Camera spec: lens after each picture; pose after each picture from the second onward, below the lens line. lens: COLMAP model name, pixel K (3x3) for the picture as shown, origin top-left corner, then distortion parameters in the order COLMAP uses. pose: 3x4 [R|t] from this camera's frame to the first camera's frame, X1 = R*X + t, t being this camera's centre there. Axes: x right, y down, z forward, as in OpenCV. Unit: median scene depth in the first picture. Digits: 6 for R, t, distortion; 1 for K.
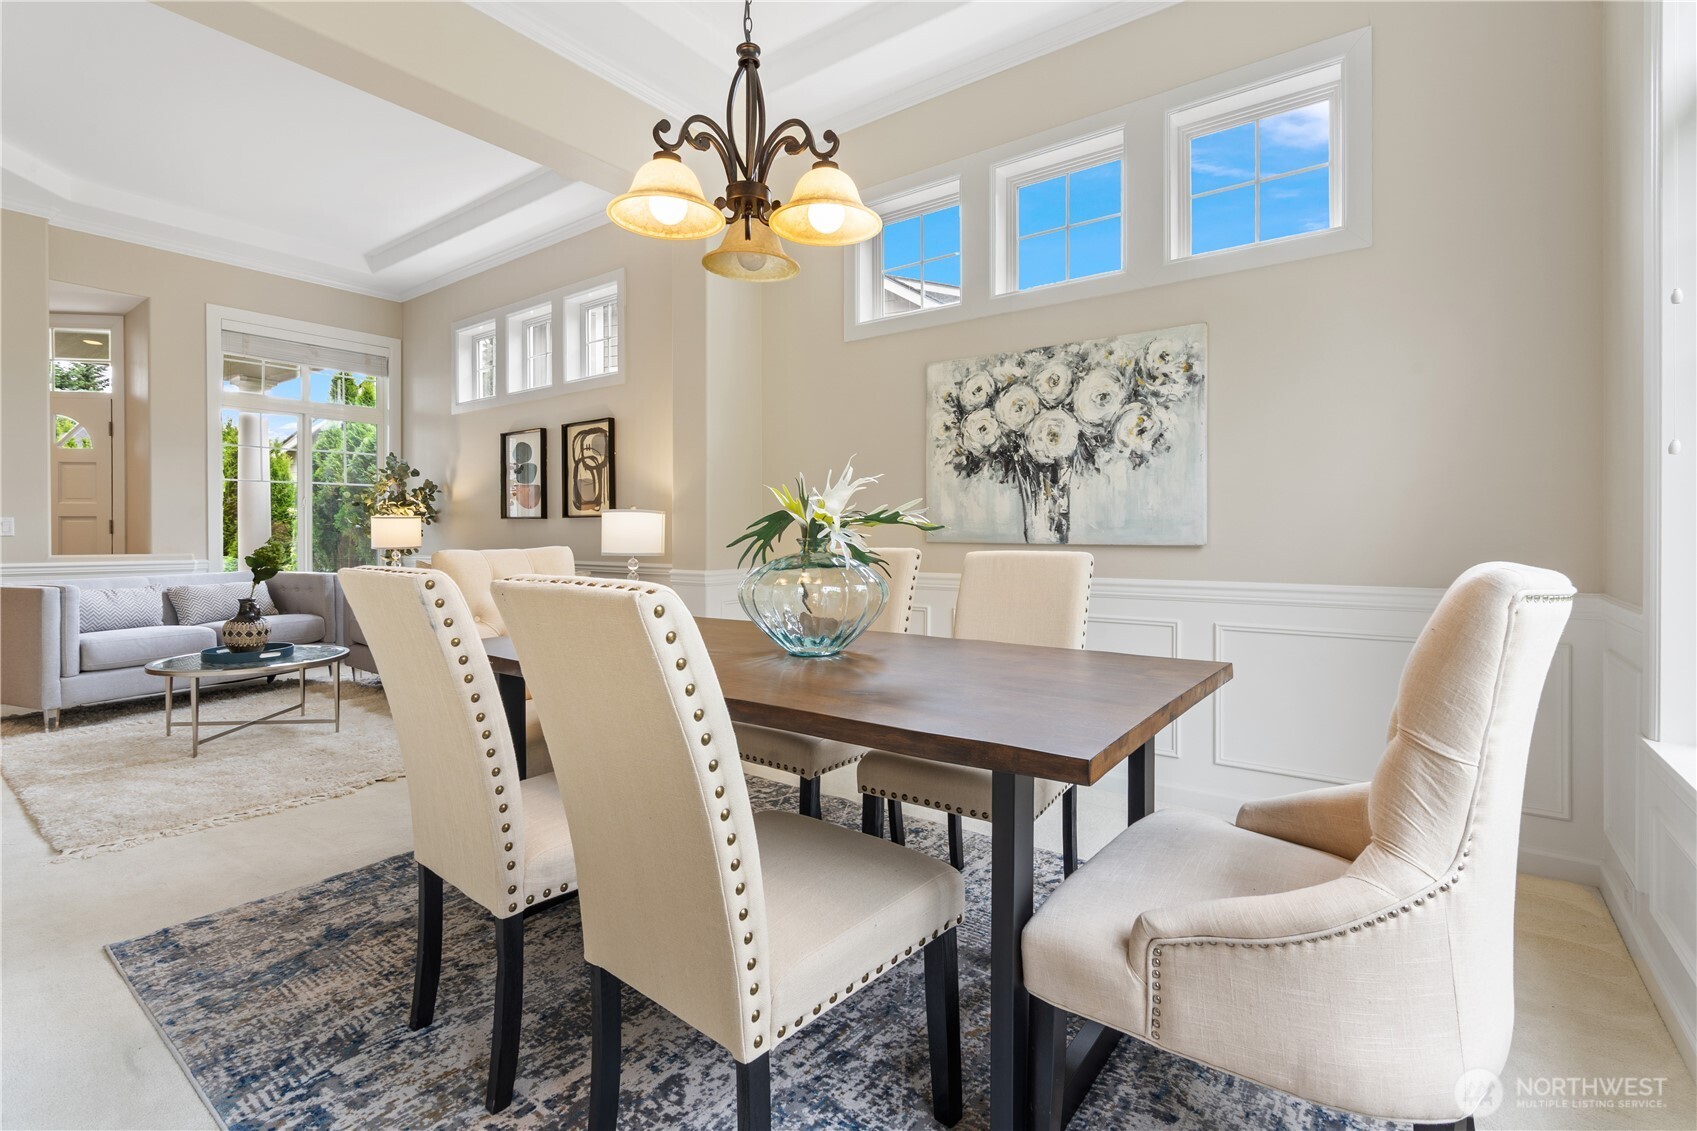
lens RADIAL K [[775.2, 0, 839.2], [0, 775.2, 537.7], [0, 0, 1]] dist [-0.005086, 0.002617]
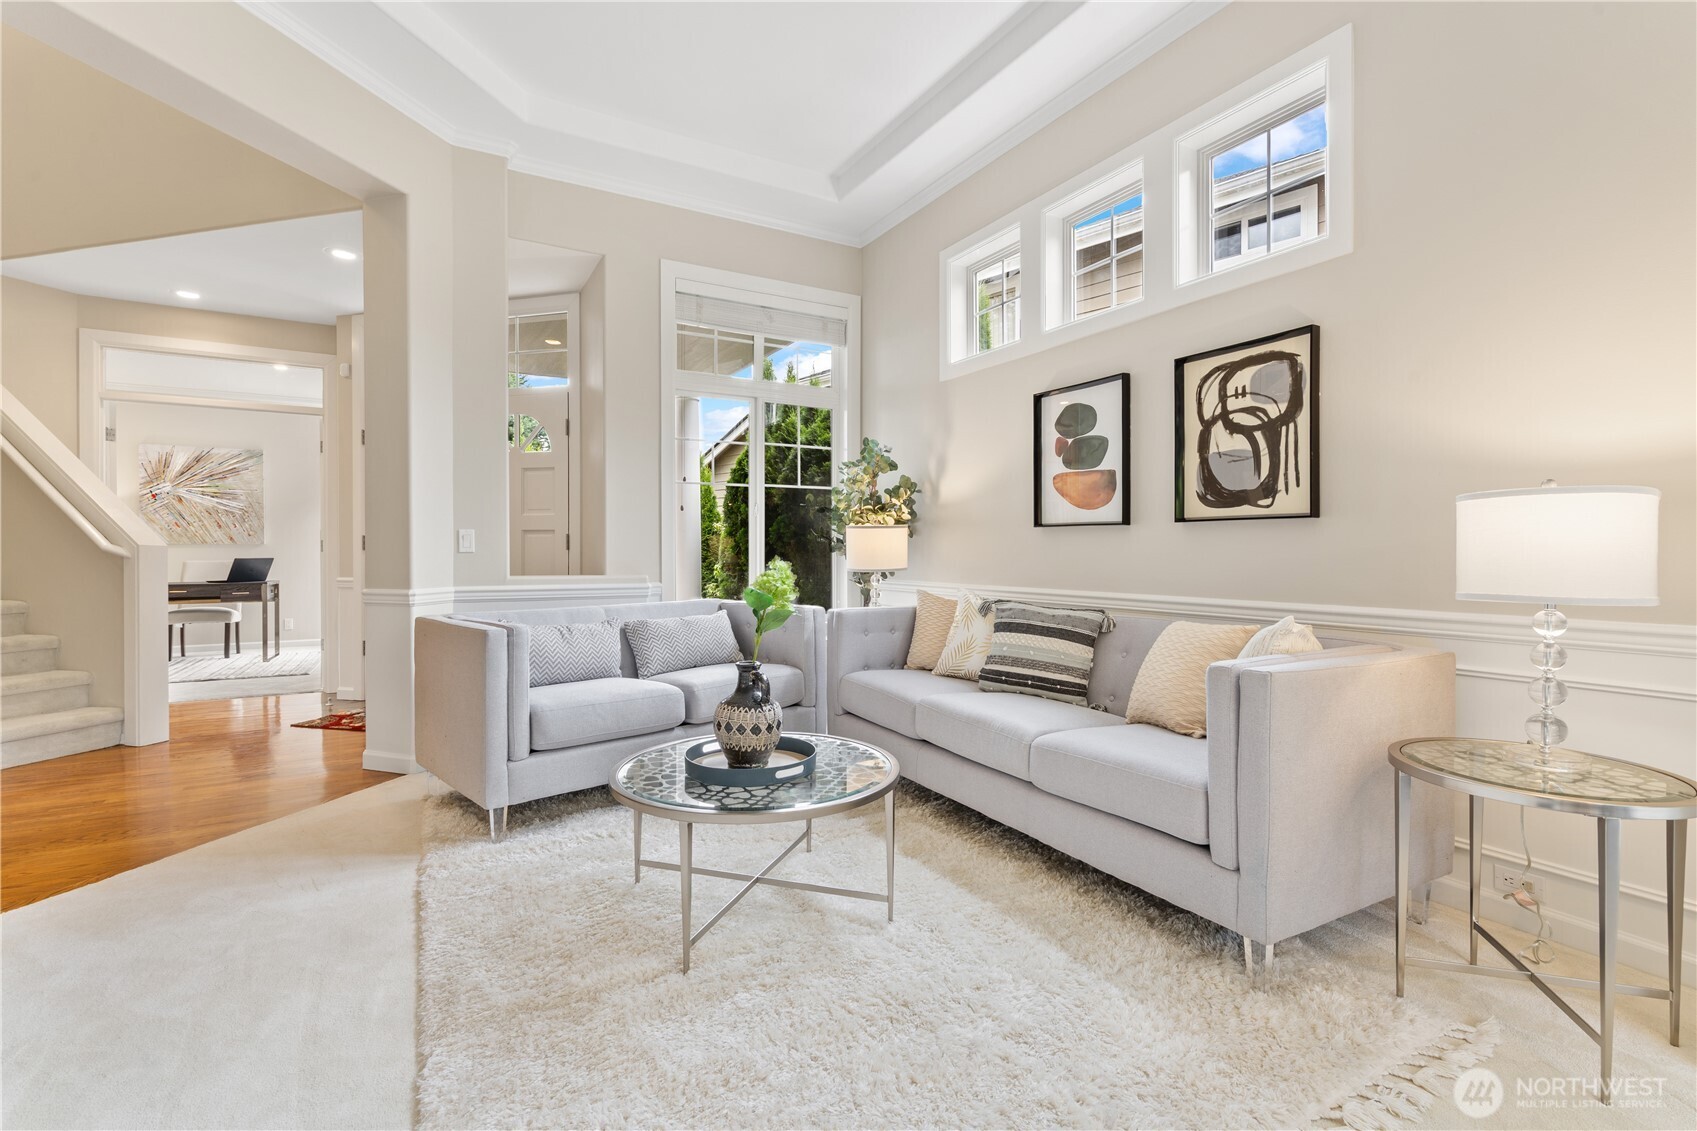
lens RADIAL K [[775.2, 0, 848.3], [0, 775.2, 557.0], [0, 0, 1]] dist [-0.005086, 0.002617]
pose [[0.917024, 0.003521, -0.398816, -0.350054], [-0.001833, 0.999988, 0.004613, -0.001989], [0.398827, -0.003499, 0.917019, 0.376174]]
